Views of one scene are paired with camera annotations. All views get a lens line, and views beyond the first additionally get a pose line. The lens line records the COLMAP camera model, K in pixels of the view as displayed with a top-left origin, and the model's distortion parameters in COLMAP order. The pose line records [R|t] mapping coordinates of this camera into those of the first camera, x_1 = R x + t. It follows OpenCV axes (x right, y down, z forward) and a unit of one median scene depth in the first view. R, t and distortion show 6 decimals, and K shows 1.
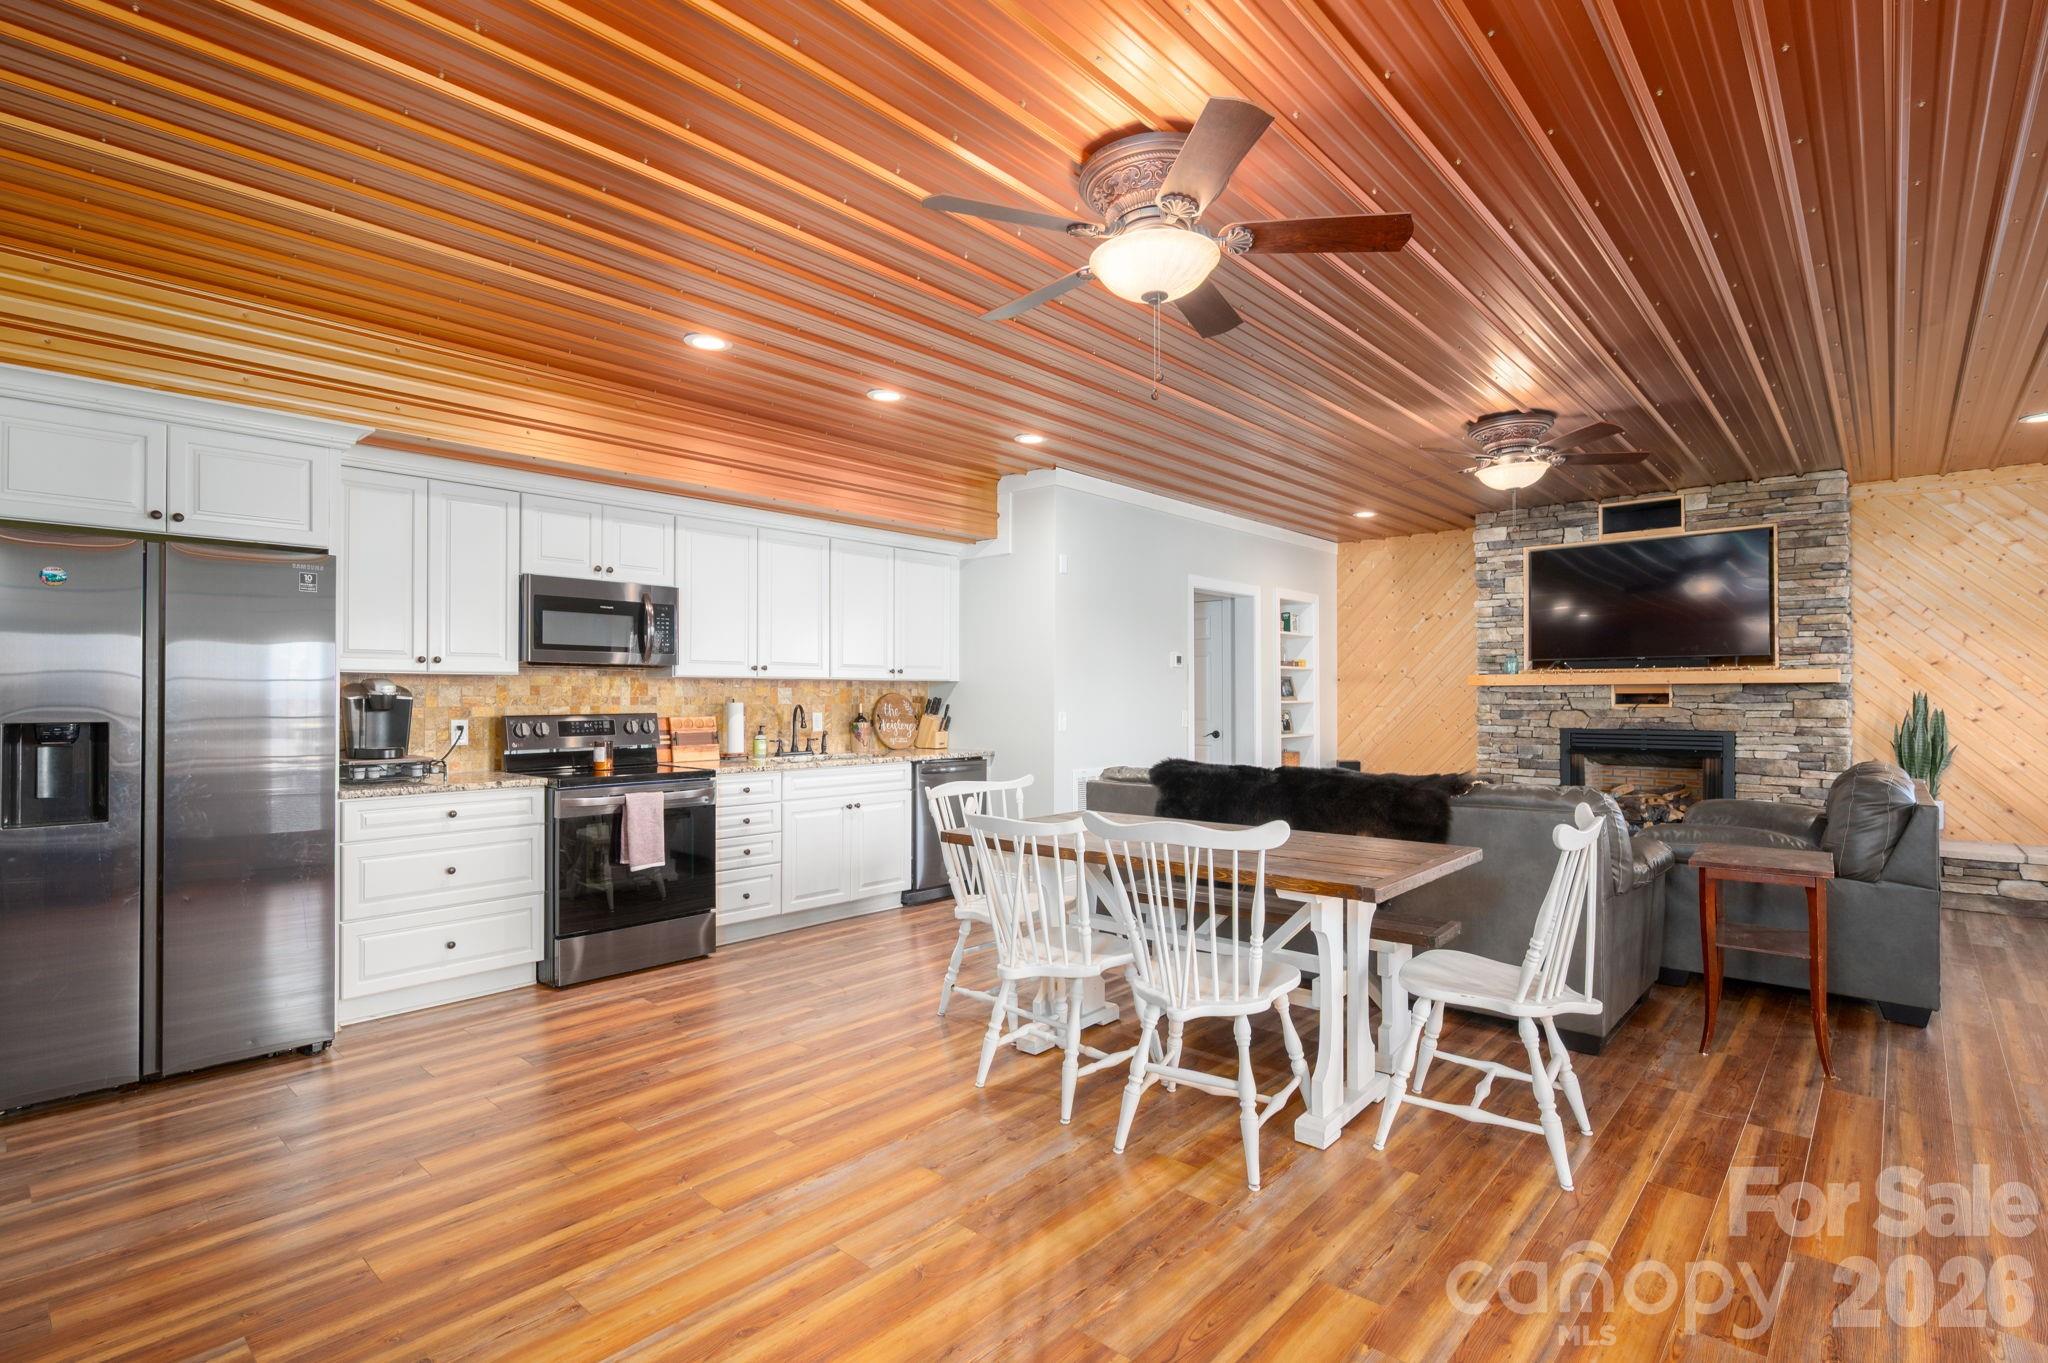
lens RADIAL K [[970.6, 0, 1014.4], [0, 970.6, 685.7], [0, 0, 1]] dist [0.000465, 0.000011]
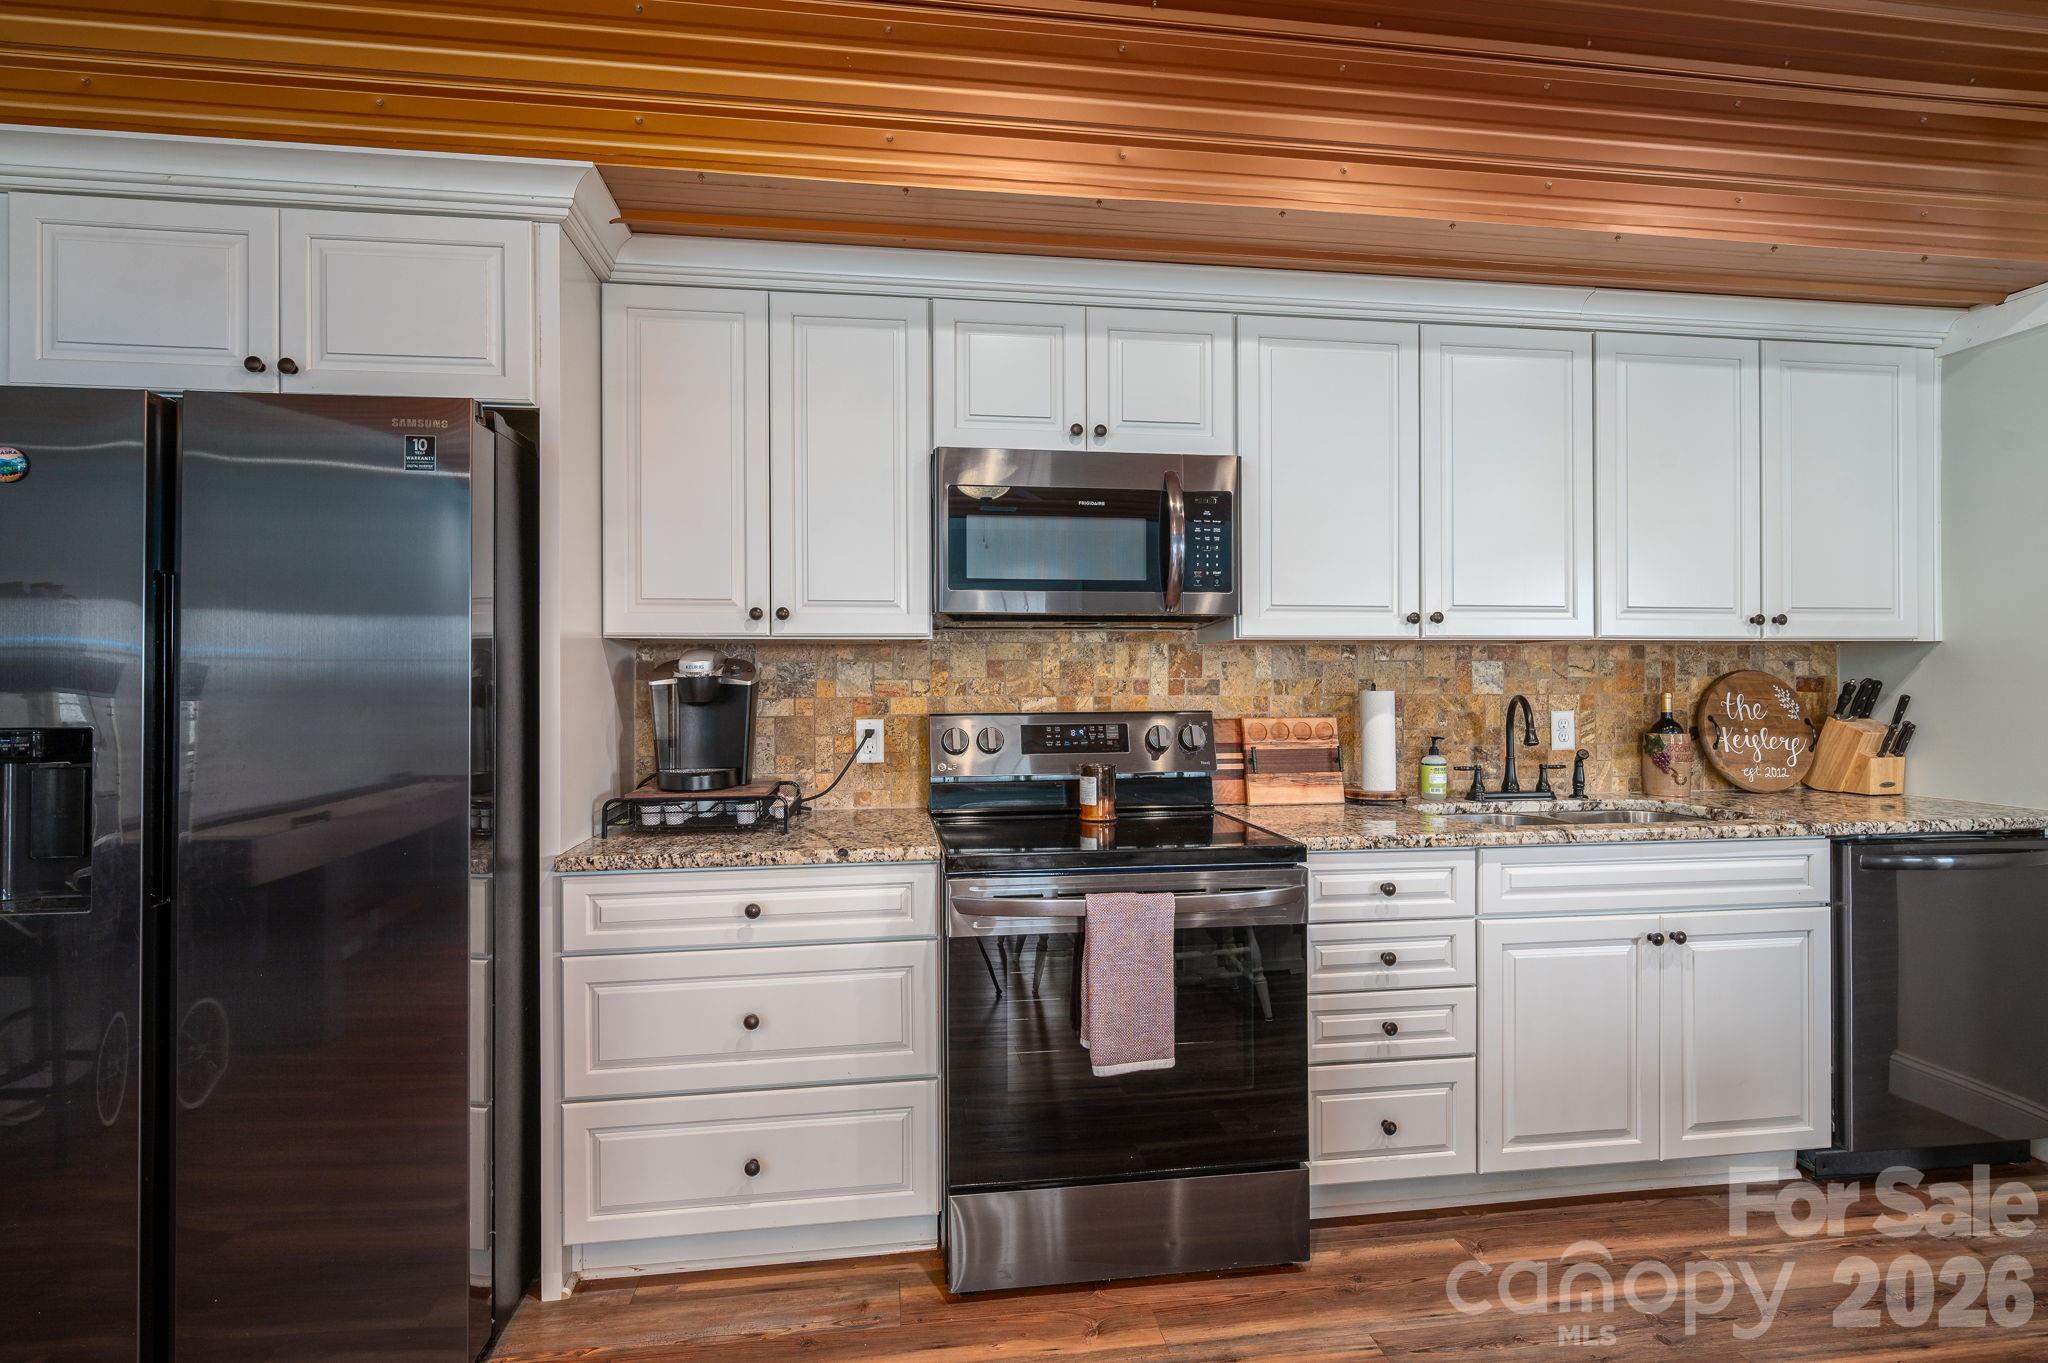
lens RADIAL K [[890.2, 0, 1018.9], [0, 890.2, 680.9], [0, 0, 1]] dist [-0.002424, 0.000020]
pose [[0.742031, -0.004387, -0.670351, -0.128973], [0.010703, 0.999929, 0.005304, 0.008759], [0.670280, -0.011110, 0.742025, 0.590730]]
